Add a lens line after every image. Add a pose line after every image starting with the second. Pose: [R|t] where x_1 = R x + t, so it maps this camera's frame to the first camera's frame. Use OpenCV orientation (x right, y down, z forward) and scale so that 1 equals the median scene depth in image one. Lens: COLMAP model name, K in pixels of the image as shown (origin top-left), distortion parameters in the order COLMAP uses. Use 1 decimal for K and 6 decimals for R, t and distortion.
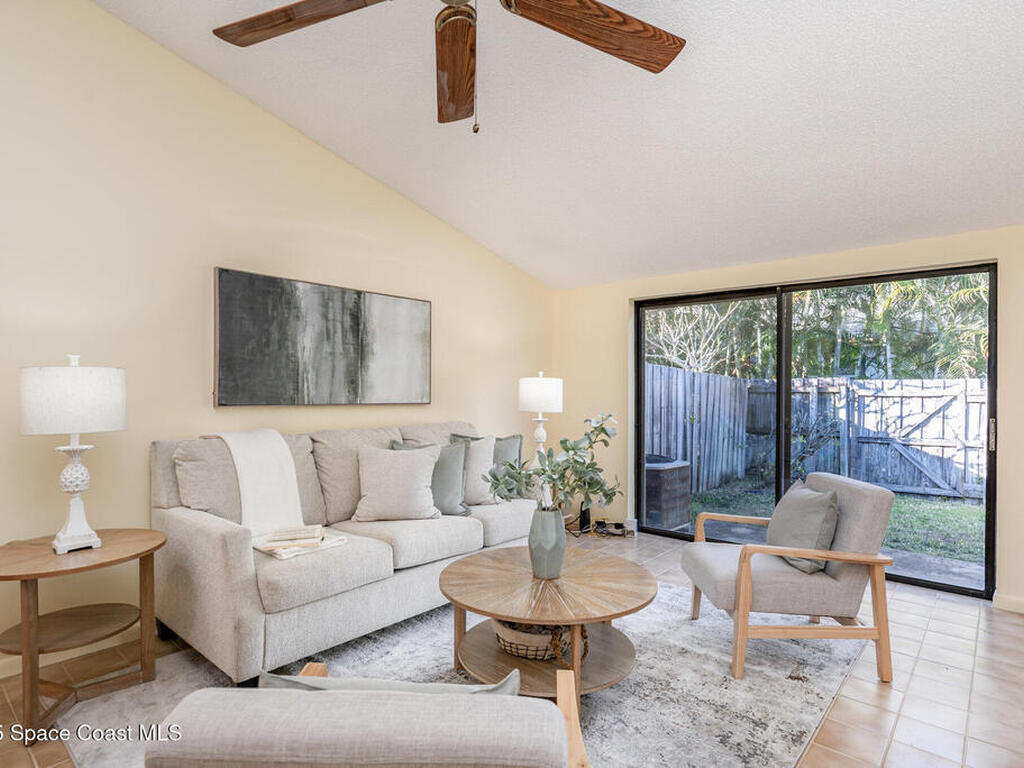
lens RADIAL K [[559.4, 0, 507.8], [0, 559.4, 392.7], [0, 0, 1]] dist [-0.000222, 0.000938]
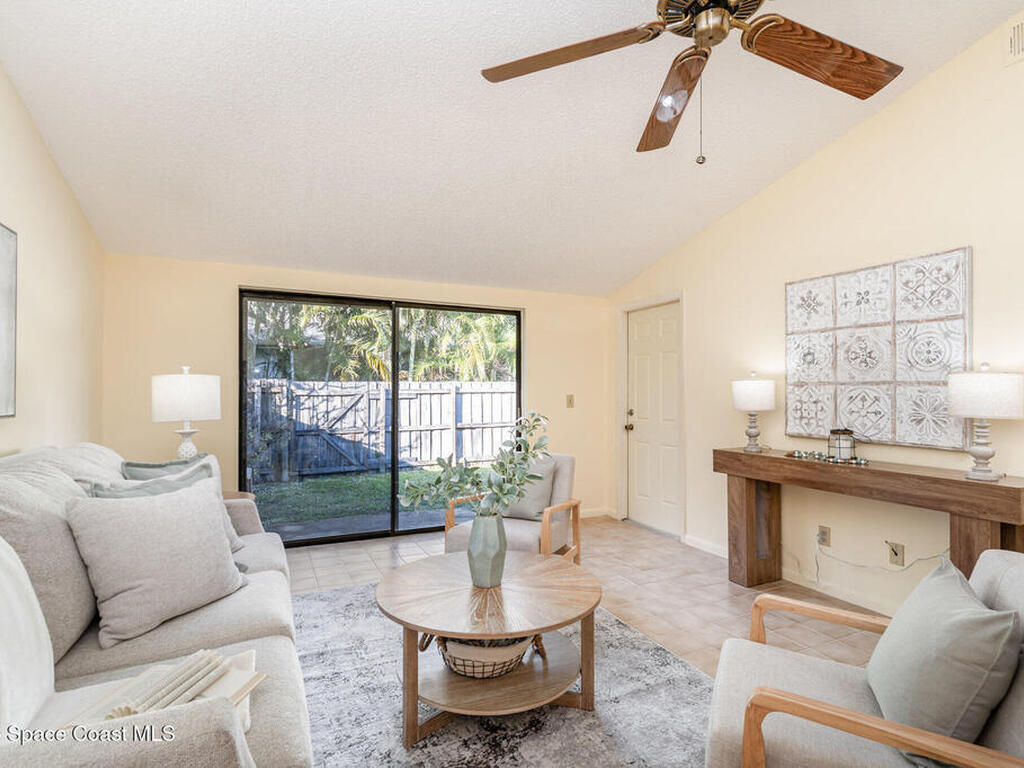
lens RADIAL K [[530.4, 0, 513.4], [0, 530.4, 380.2], [0, 0, 1]] dist [-0.003865, 0.000808]
pose [[0.386730, 0.013524, 0.922094, -0.500452], [0.008678, 0.999795, -0.018304, -0.002827], [-0.922152, 0.015081, 0.386533, 0.395285]]
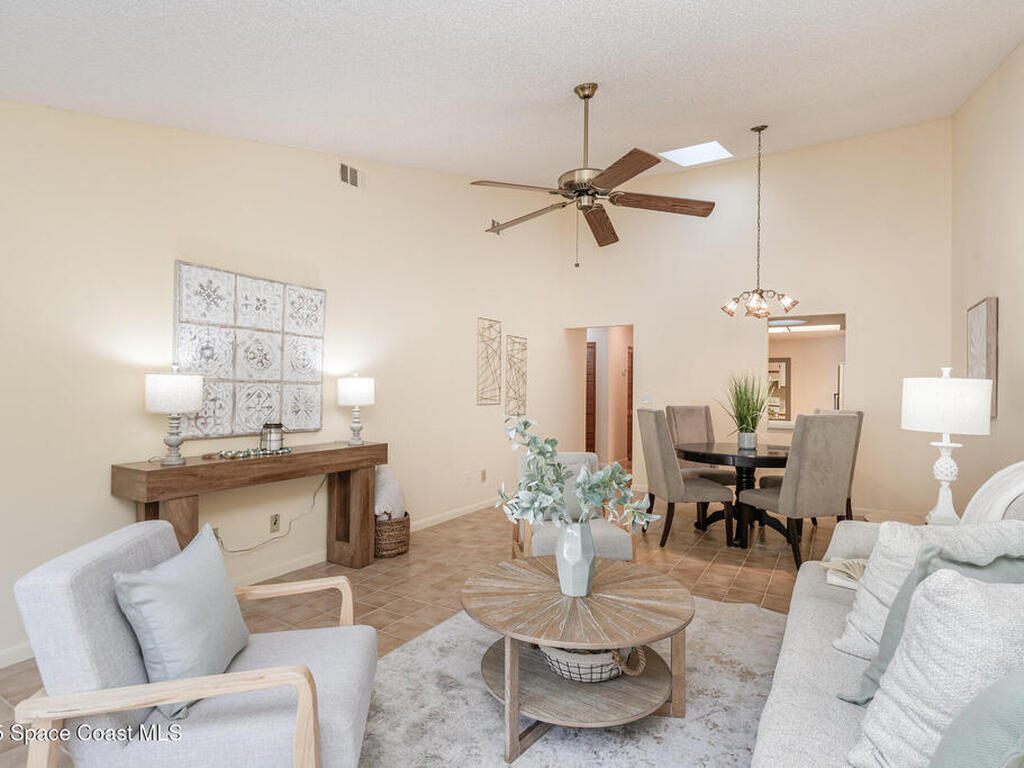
lens RADIAL K [[533.7, 0, 516.3], [0, 533.7, 387.2], [0, 0, 1]] dist [-0.008120, 0.000861]
pose [[-0.981847, -0.015120, -0.189068, 0.220556], [-0.015974, 0.999868, 0.002994, -0.008465], [0.188998, 0.005960, -0.981959, 1.214675]]
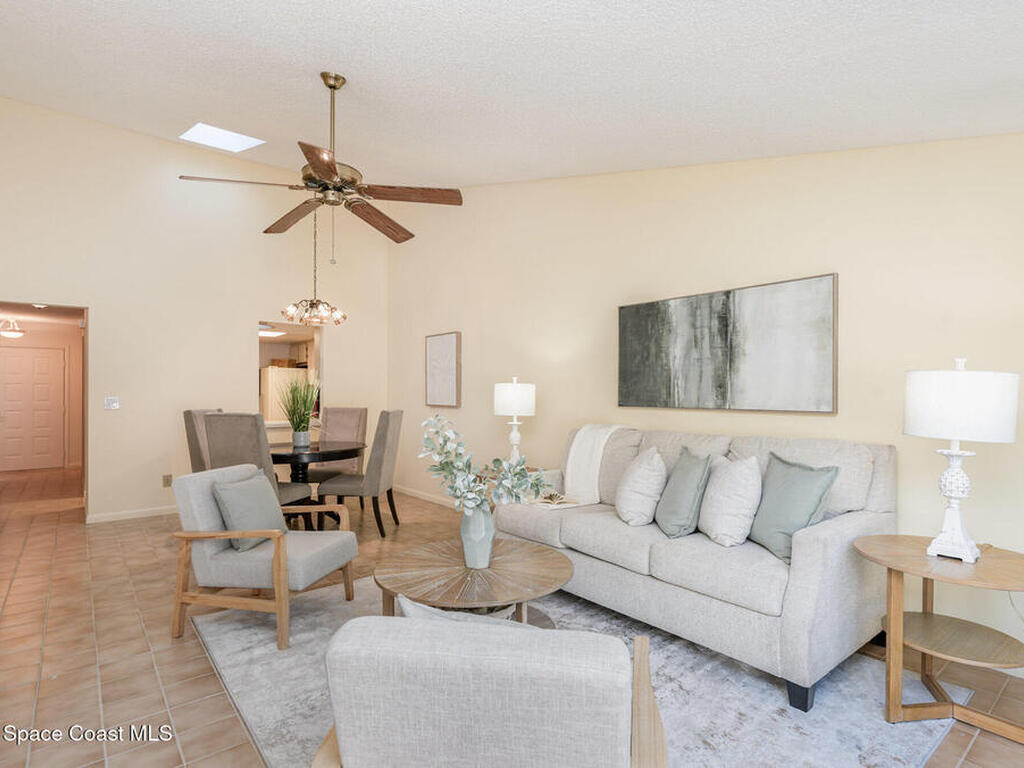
lens RADIAL K [[533.7, 0, 516.3], [0, 533.7, 387.2], [0, 0, 1]] dist [-0.008120, 0.000861]
pose [[-0.156772, -0.015472, -0.987514, 0.708267], [-0.007887, 0.999865, -0.014413, -0.001357], [0.987603, 0.005529, -0.156873, 0.811269]]
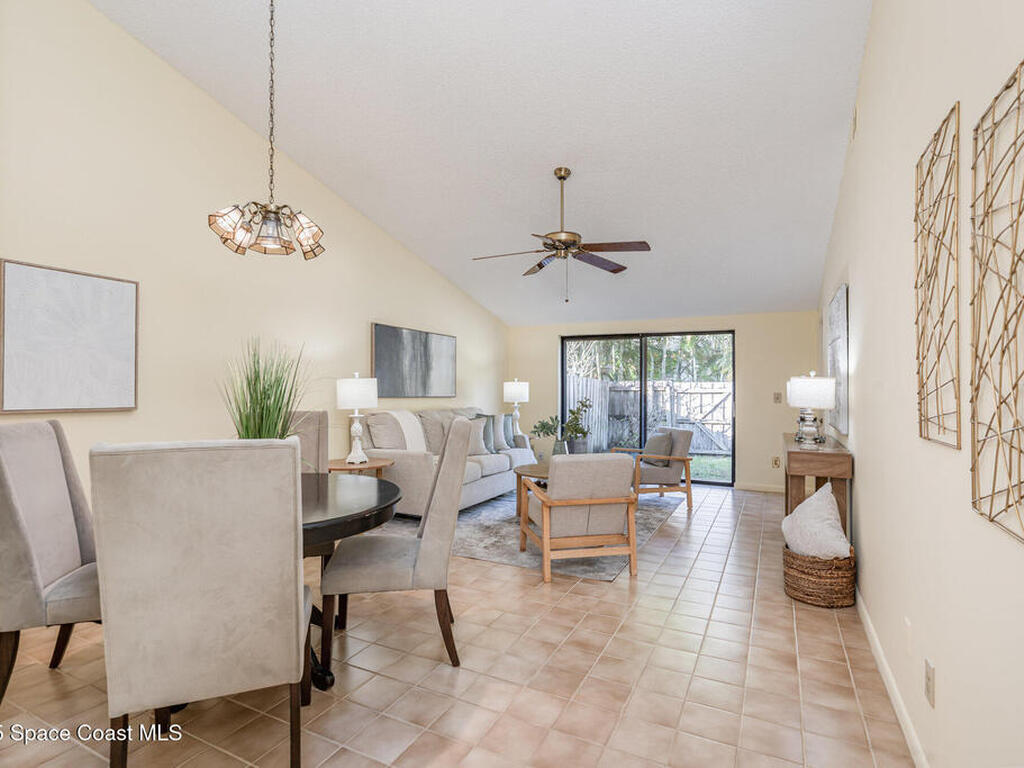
lens RADIAL K [[533.7, 0, 516.3], [0, 533.7, 387.2], [0, 0, 1]] dist [-0.008120, 0.000861]
pose [[0.963570, -0.000702, 0.267455, -0.456182], [0.003303, 0.999952, -0.009276, 0.006677], [-0.267435, 0.009821, 0.963526, -0.704002]]
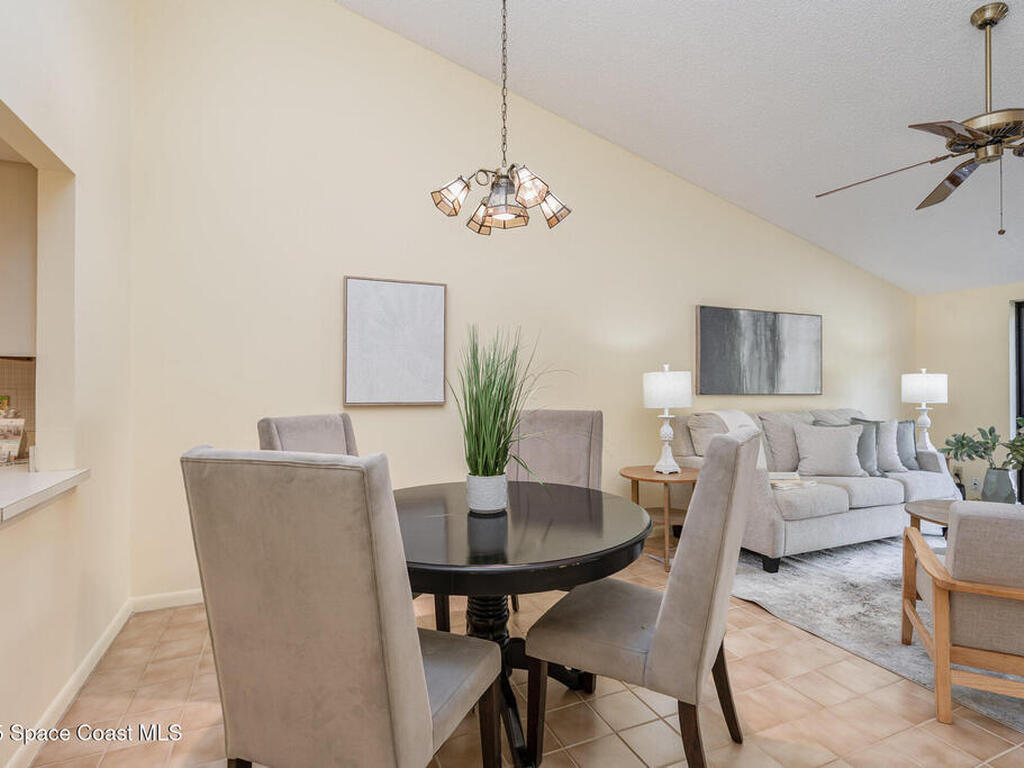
lens RADIAL K [[530.4, 0, 513.4], [0, 530.4, 380.2], [0, 0, 1]] dist [-0.003865, 0.000808]
pose [[0.908467, -0.005891, -0.417914, -0.316590], [-0.000199, 0.999894, -0.014527, 0.005025], [0.417956, 0.013280, 0.908370, -0.470000]]
